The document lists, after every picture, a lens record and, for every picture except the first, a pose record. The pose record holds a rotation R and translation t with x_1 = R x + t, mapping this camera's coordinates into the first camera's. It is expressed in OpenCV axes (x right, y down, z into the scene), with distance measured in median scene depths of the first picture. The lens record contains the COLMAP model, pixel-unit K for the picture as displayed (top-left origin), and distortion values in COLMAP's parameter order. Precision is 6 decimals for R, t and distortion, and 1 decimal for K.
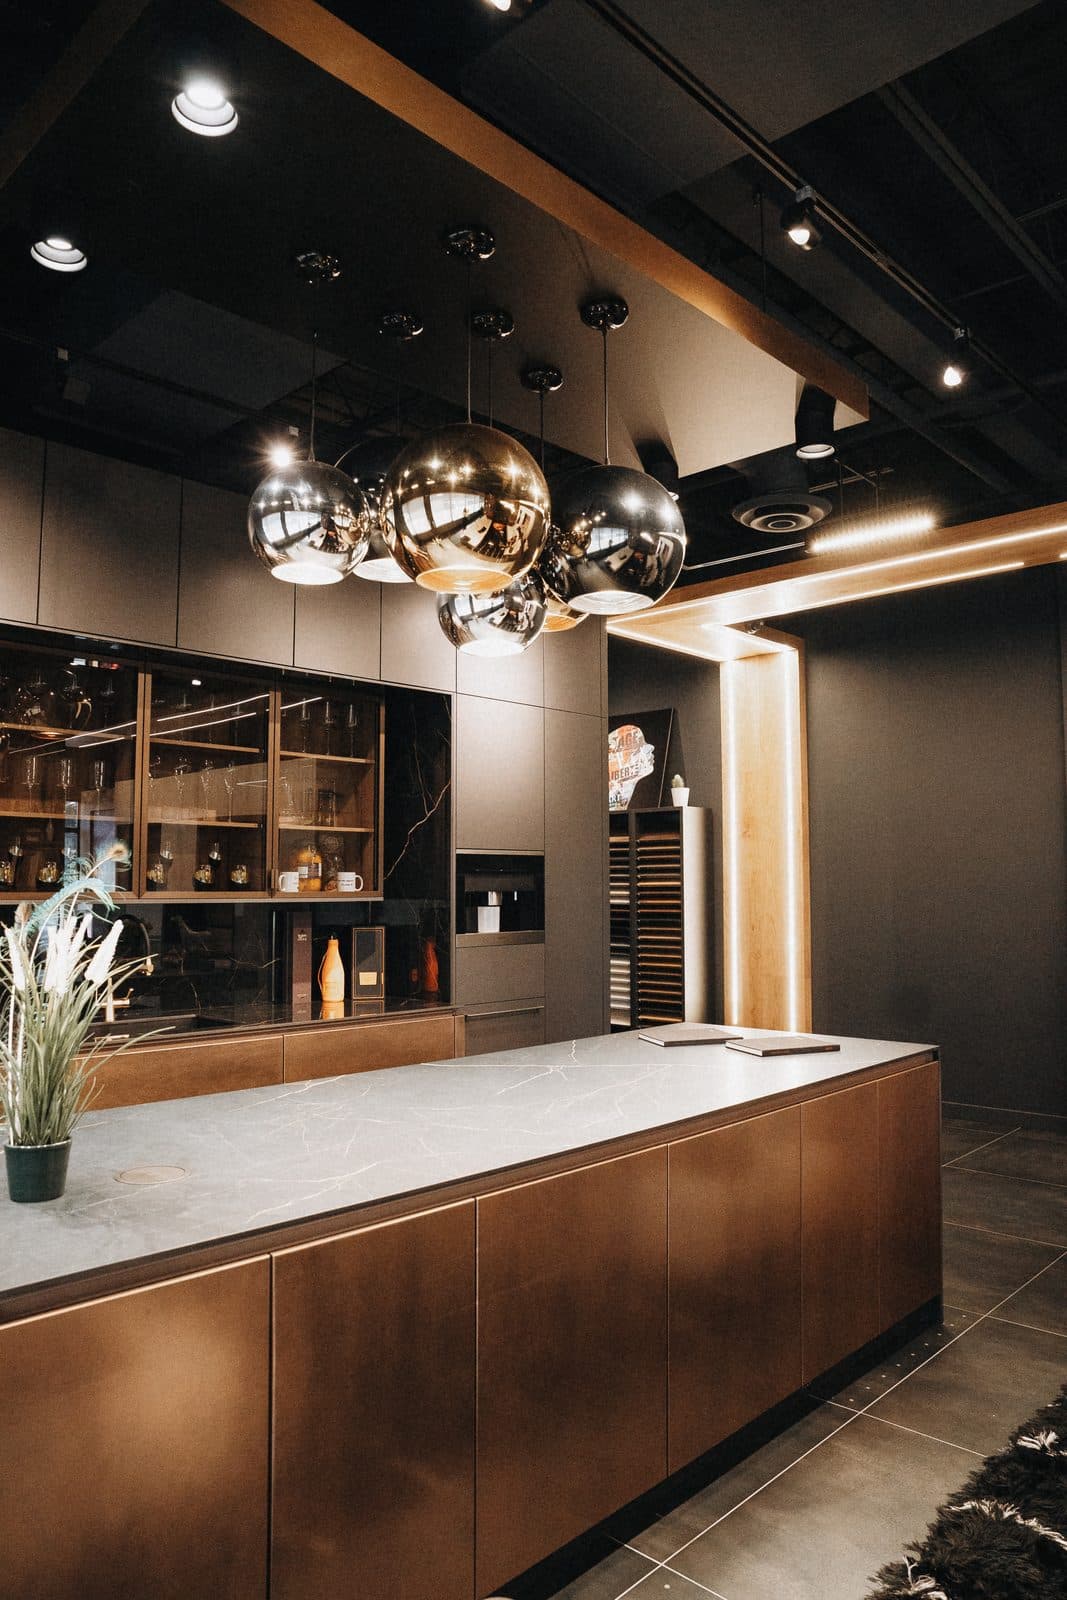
lens RADIAL K [[1088.5, 0, 533.5], [0, 1088.5, 800.0], [0, 0, 1]] dist [-0.003568, -0.000180]
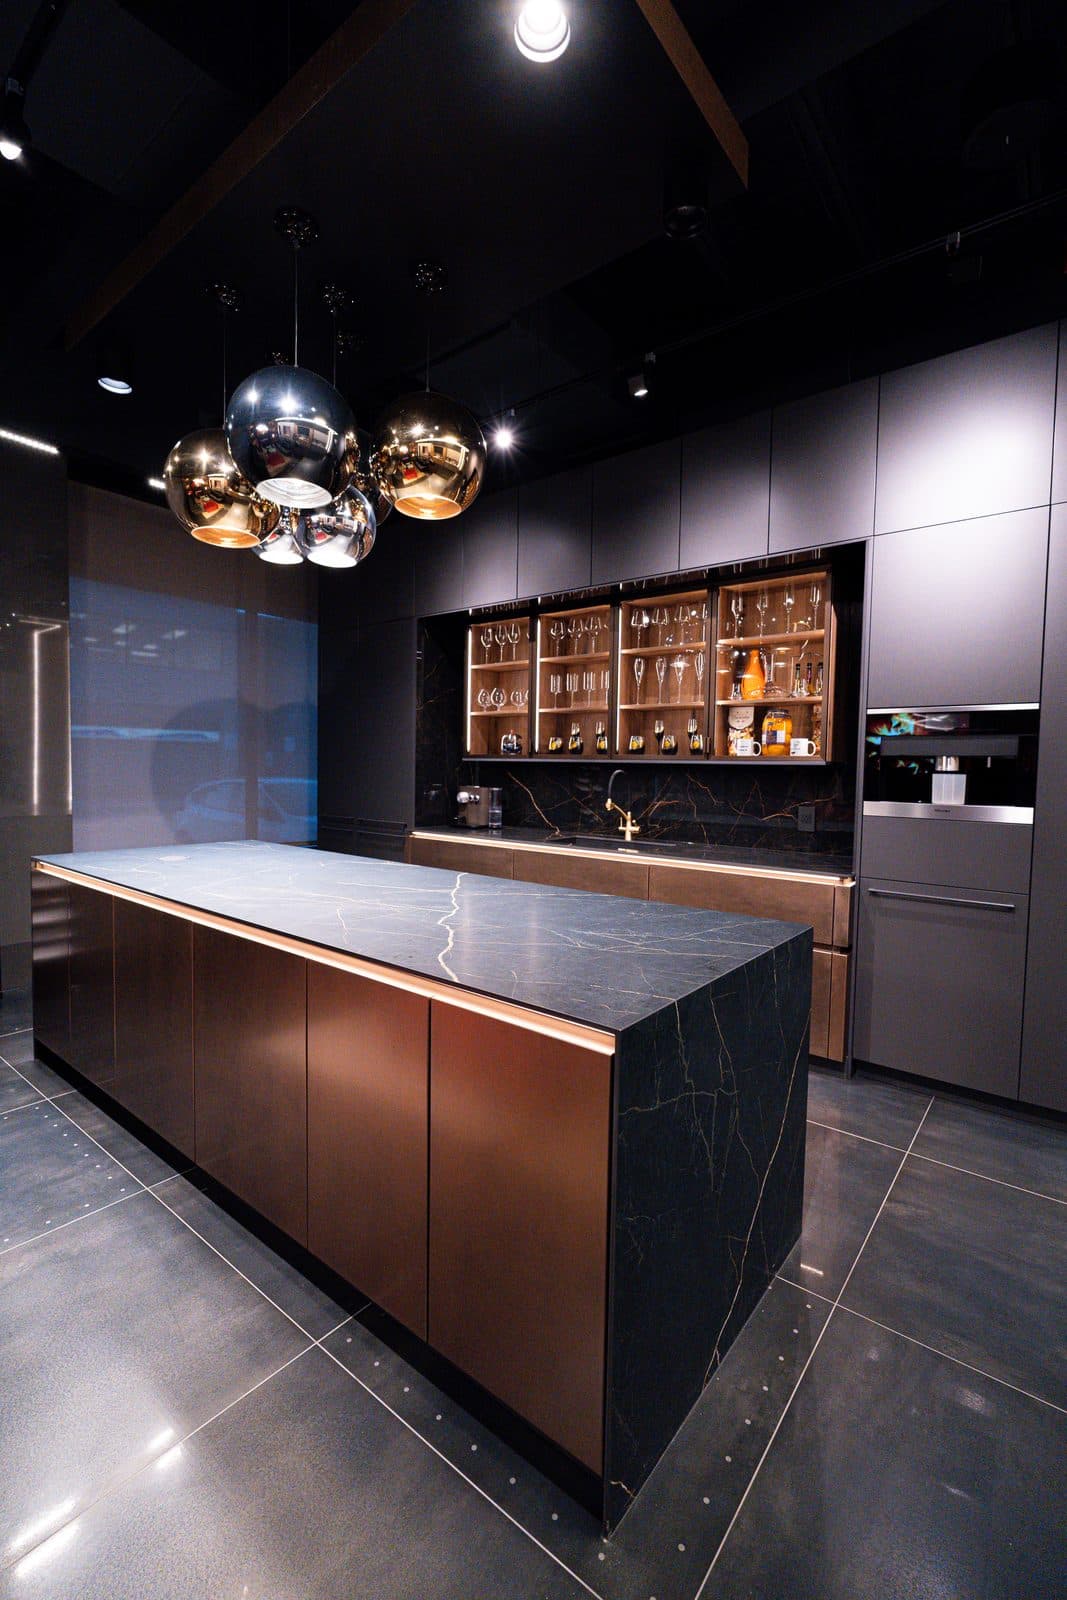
lens RADIAL K [[692.4, 0, 533.5], [0, 692.4, 800.0], [0, 0, 1]] dist [-0.000179, 0.000025]
pose [[0.069315, 0.050555, -0.996313, 0.479978], [0.068261, 0.996134, 0.055295, 0.069181], [0.995257, -0.071843, 0.065596, 0.670746]]
